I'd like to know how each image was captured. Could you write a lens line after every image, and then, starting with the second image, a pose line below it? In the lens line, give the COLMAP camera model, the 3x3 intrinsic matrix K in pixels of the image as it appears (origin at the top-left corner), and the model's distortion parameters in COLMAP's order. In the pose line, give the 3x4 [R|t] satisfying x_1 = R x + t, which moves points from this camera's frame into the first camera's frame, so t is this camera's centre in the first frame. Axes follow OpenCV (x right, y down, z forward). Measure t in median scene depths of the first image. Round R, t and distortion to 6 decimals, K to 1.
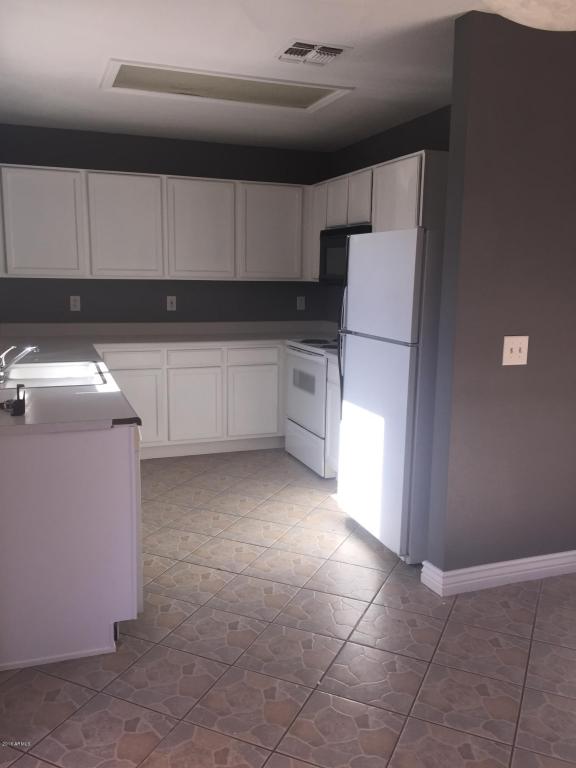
lens RADIAL K [[660.4, 0, 288.1], [0, 660.4, 387.0], [0, 0, 1]] dist [0.071566, -0.110271]
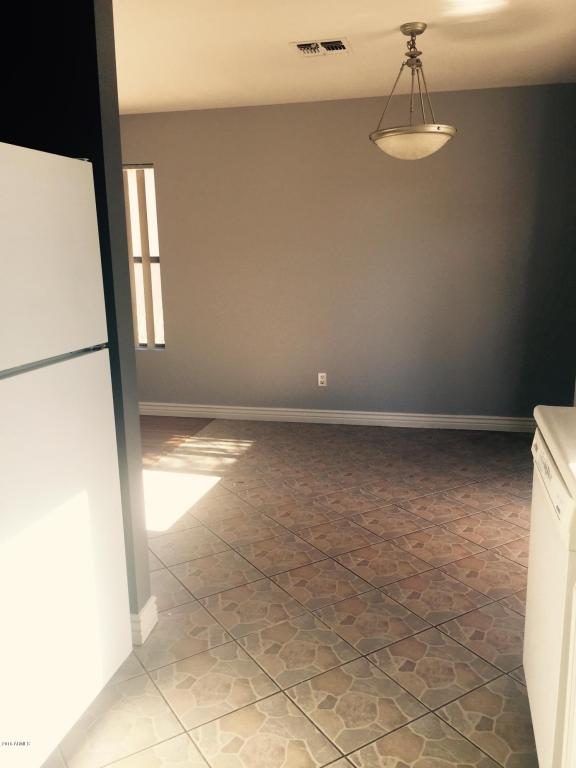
lens RADIAL K [[660.7, 0, 288.0], [0, 660.7, 384.0], [0, 0, 1]] dist [0.059649, -0.013836]
pose [[-0.828985, -0.112823, 0.547773, -0.205531], [0.101500, 0.932825, 0.345738, -0.147581], [-0.549984, 0.342210, -0.761846, 0.877161]]
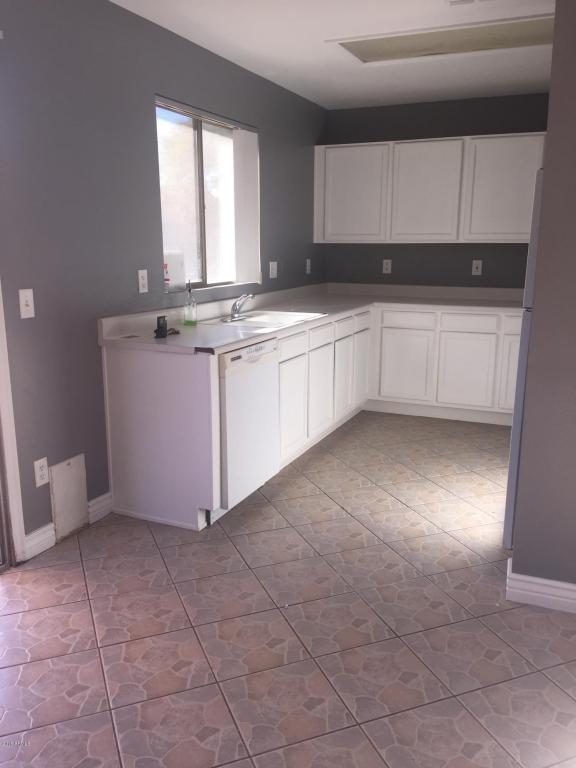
lens RADIAL K [[660.7, 0, 288.0], [0, 660.7, 384.0], [0, 0, 1]] dist [0.059649, -0.013836]
pose [[0.717852, 0.136671, -0.682649, 0.352564], [-0.113679, 0.990392, 0.078743, -0.000600], [0.686852, 0.021077, 0.726491, 0.097202]]
